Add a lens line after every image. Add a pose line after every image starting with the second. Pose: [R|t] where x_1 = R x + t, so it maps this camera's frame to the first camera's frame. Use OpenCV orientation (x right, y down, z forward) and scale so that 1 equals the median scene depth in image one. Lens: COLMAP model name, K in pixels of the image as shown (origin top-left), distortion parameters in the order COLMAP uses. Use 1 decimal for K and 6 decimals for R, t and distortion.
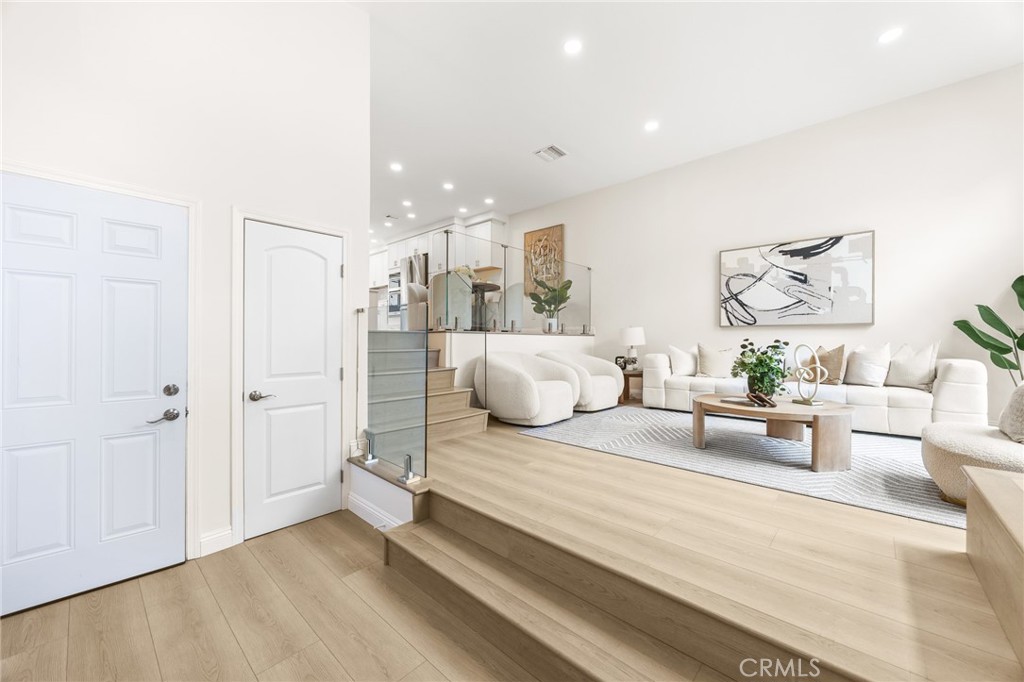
lens RADIAL K [[388.2, 0, 519.4], [0, 388.2, 337.6], [0, 0, 1]] dist [-0.004617, 0.000069]
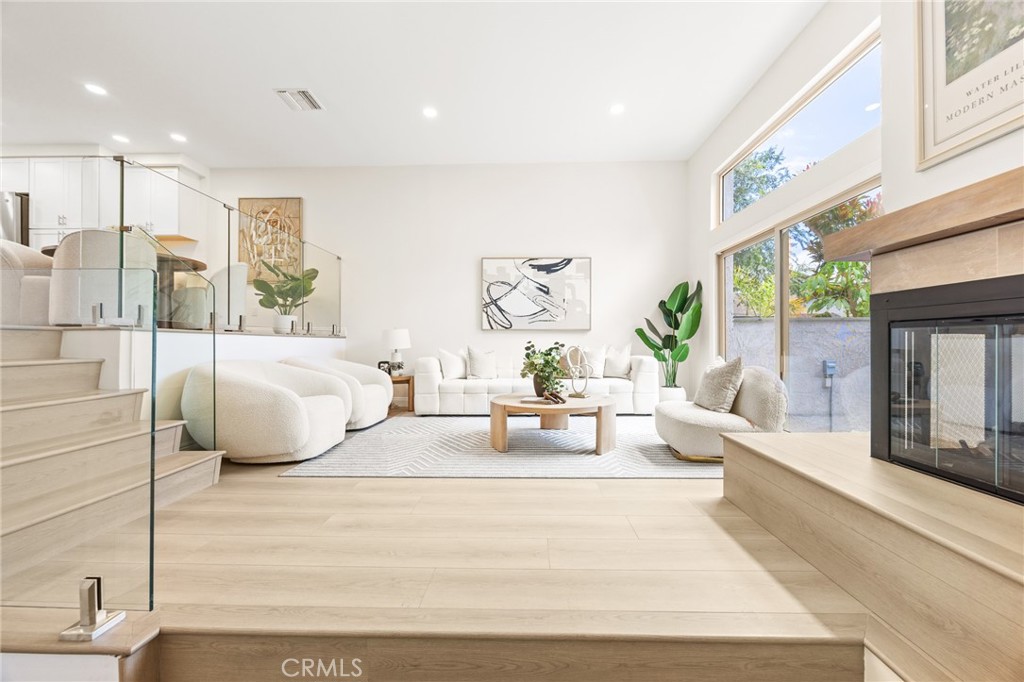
lens RADIAL K [[388.2, 0, 519.7], [0, 388.2, 343.4], [0, 0, 1]] dist [-0.004617, 0.000069]
pose [[0.757084, -0.003293, 0.653309, -0.096460], [-0.001991, 0.999971, 0.007348, 0.000728], [-0.653314, -0.006864, 0.757056, 0.138709]]
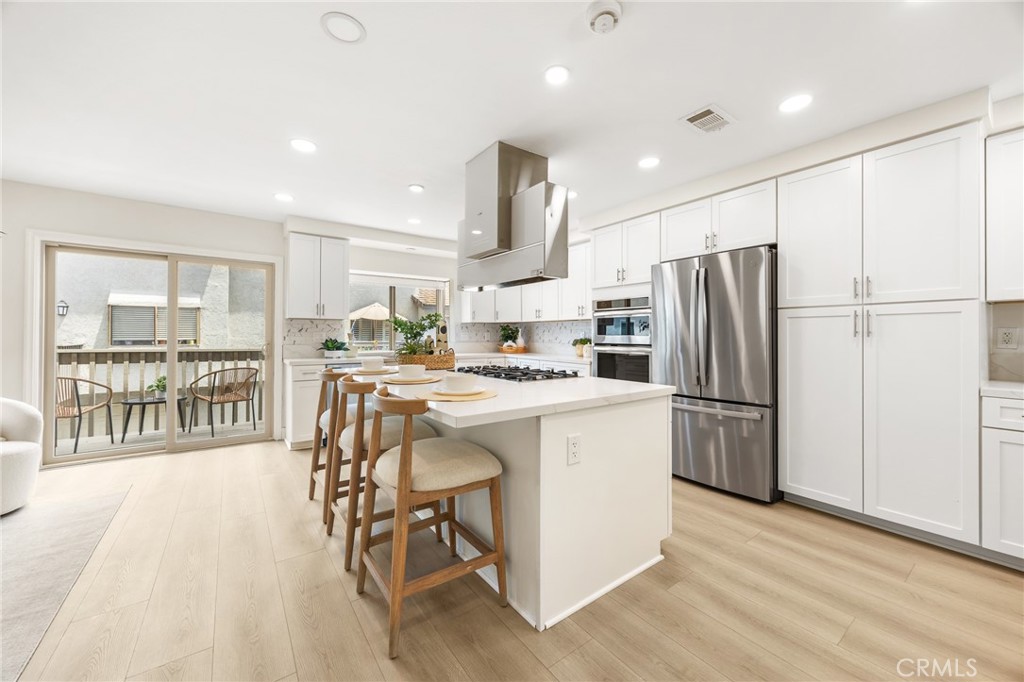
lens RADIAL K [[388.2, 0, 520.1], [0, 388.2, 334.0], [0, 0, 1]] dist [-0.004617, 0.000069]
pose [[0.980375, -0.000941, -0.197142, -0.648431], [0.001157, 0.999999, 0.000982, -0.247801], [0.197141, -0.001191, 0.980374, 1.110827]]
